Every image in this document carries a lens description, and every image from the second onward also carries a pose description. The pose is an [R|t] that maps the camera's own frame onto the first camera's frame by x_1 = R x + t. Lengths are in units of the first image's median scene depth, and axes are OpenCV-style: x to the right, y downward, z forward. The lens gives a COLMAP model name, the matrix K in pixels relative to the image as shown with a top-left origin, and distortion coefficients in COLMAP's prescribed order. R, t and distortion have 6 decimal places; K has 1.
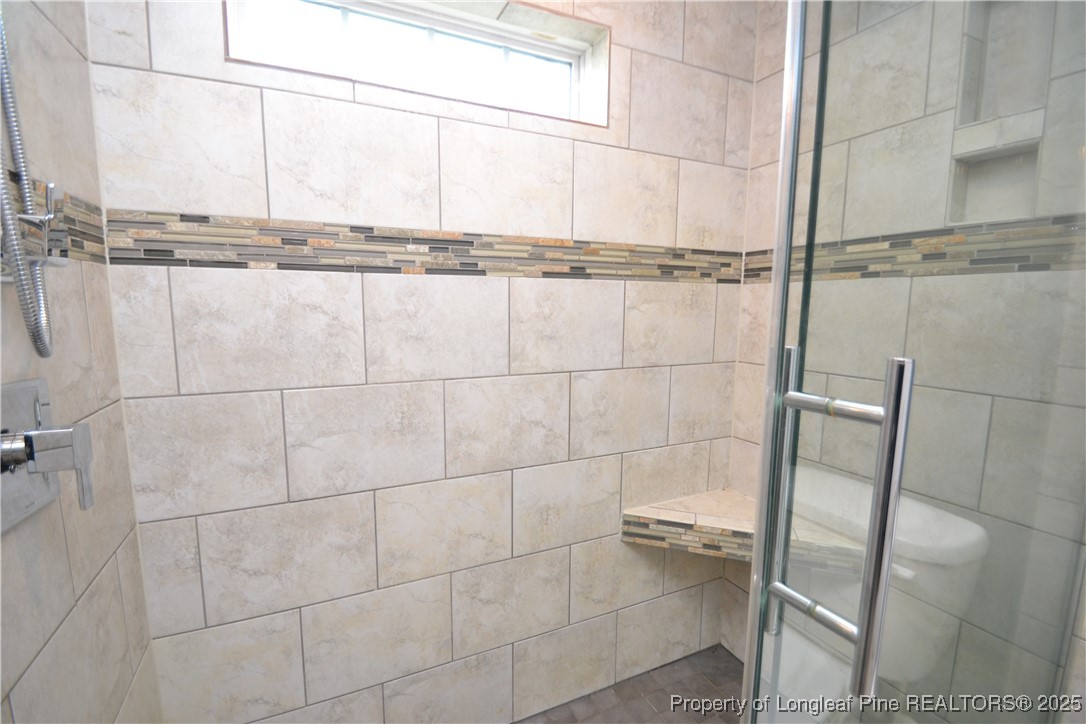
lens RADIAL K [[479.7, 0, 528.5], [0, 479.7, 367.9], [0, 0, 1]] dist [0.009131, -0.016315]
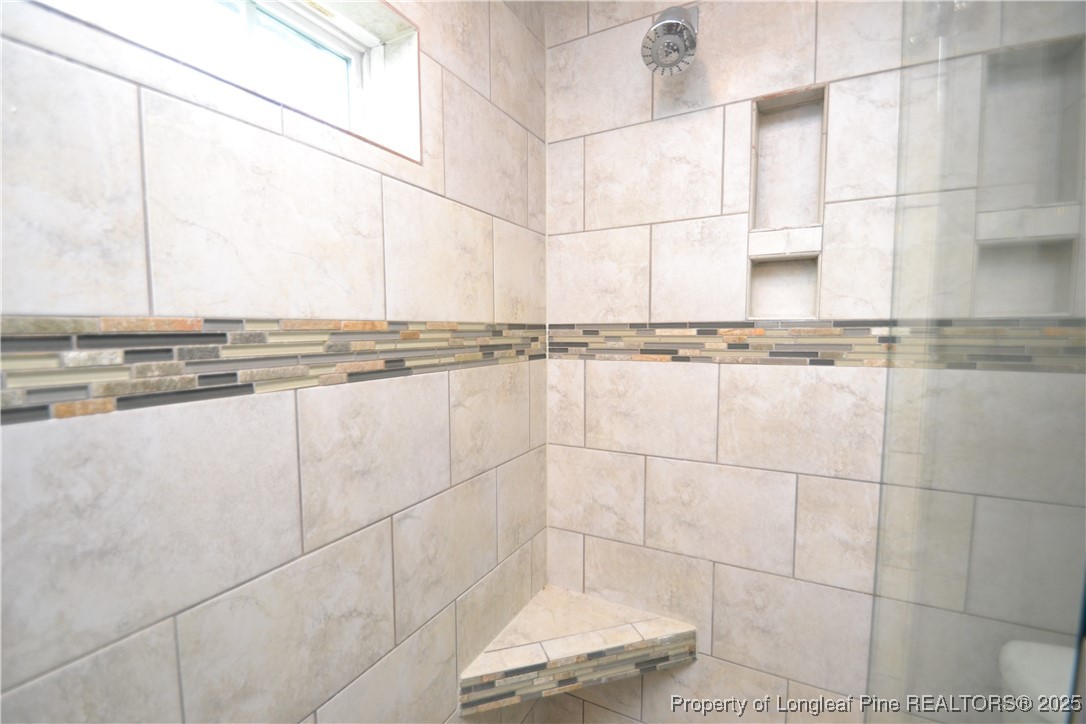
lens RADIAL K [[479.7, 0, 528.5], [0, 479.7, 367.9], [0, 0, 1]] dist [0.009131, -0.016315]
pose [[0.803729, -0.054605, 0.592484, -0.146378], [0.081765, 0.996469, -0.019080, -0.170266], [-0.589351, 0.063779, 0.805356, 0.346248]]
